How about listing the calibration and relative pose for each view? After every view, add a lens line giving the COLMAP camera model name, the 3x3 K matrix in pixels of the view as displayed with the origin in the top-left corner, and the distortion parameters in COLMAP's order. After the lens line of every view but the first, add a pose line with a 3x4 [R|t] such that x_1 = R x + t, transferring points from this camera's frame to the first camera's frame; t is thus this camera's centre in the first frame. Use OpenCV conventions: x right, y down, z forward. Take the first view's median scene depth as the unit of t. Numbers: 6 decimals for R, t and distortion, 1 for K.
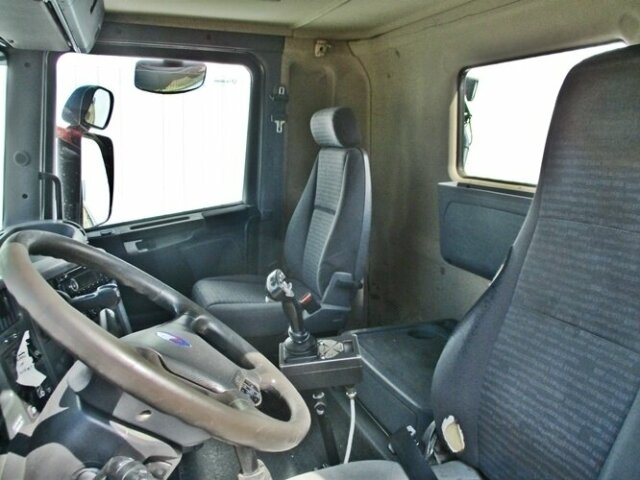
lens RADIAL K [[553.6, 0, 318.6], [0, 553.6, 231.4], [0, 0, 1]] dist [-0.015326, 0.017070]
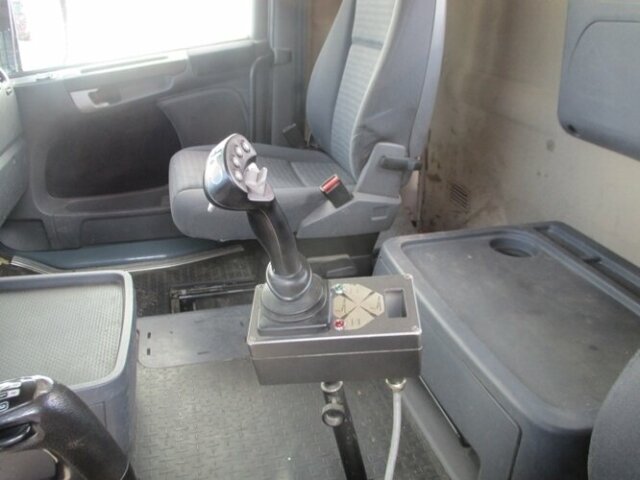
lens RADIAL K [[553.6, 0, 320.1], [0, 553.6, 239.7], [0, 0, 1]] dist [-0.015326, 0.017070]
pose [[0.996436, 0.035743, -0.076399, 0.016203], [-0.015695, 0.968526, 0.248417, 0.025403], [0.082874, -0.246333, 0.965636, 0.367693]]
